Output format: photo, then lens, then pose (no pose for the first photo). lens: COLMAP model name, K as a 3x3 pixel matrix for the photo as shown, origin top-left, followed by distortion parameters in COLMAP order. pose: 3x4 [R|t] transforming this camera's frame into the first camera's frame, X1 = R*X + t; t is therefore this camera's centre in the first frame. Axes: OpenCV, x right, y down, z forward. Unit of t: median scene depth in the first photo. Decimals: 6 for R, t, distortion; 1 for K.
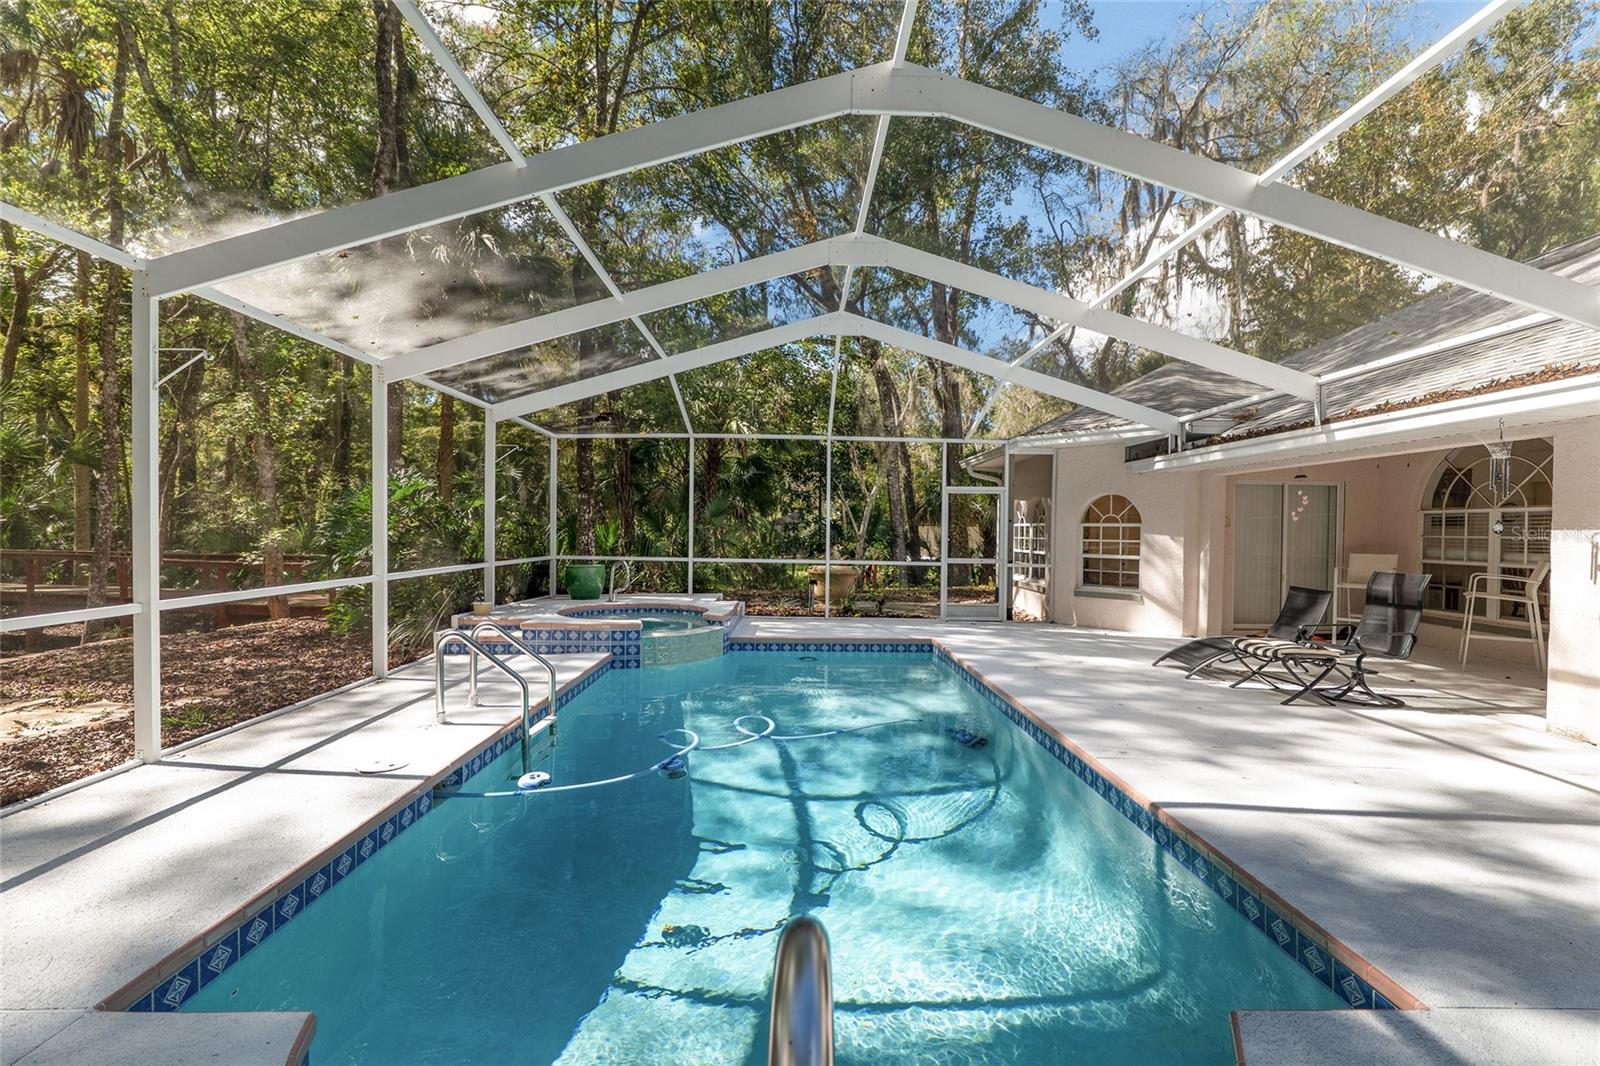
lens RADIAL K [[677.4, 0, 800.0], [0, 677.4, 533.0], [0, 0, 1]] dist [0.001274, 0.000000]
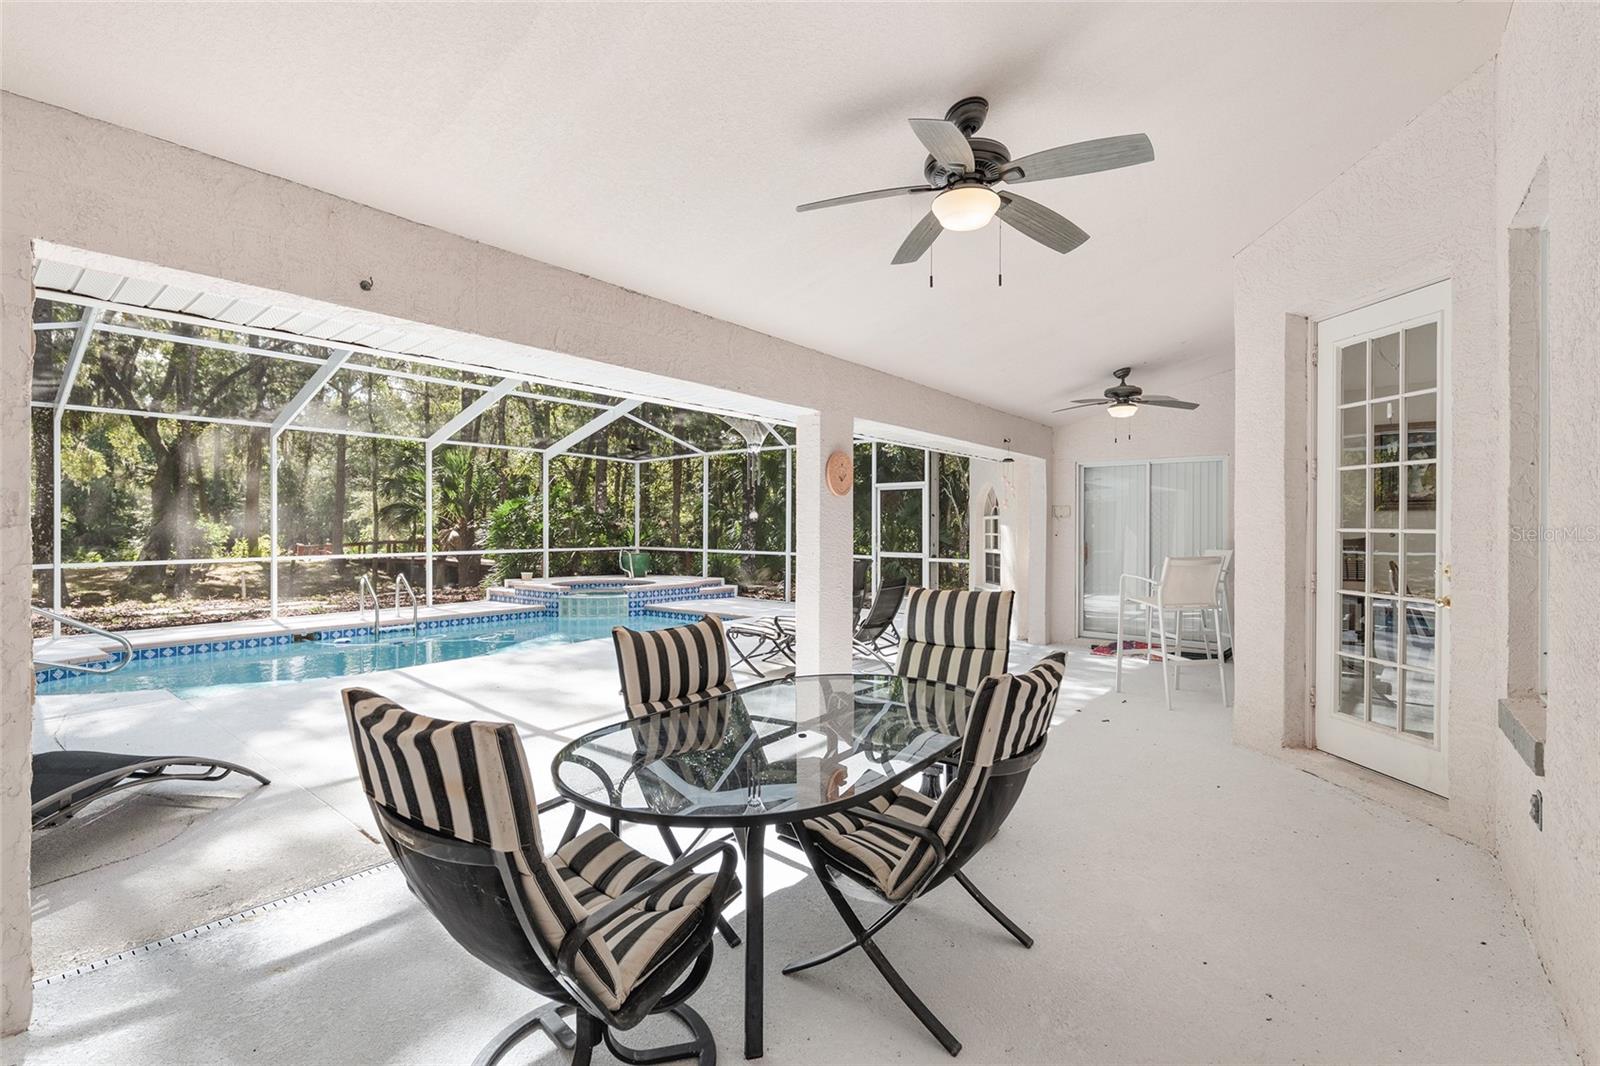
lens RADIAL K [[705.1, 0, 800.0], [0, 705.1, 533.0], [0, 0, 1]] dist [-0.000121, -0.000144]
pose [[0.778066, -0.006531, -0.628148, 1.038407], [0.005340, 0.999979, -0.003783, 0.014126], [0.628160, -0.000411, 0.778084, 0.081399]]
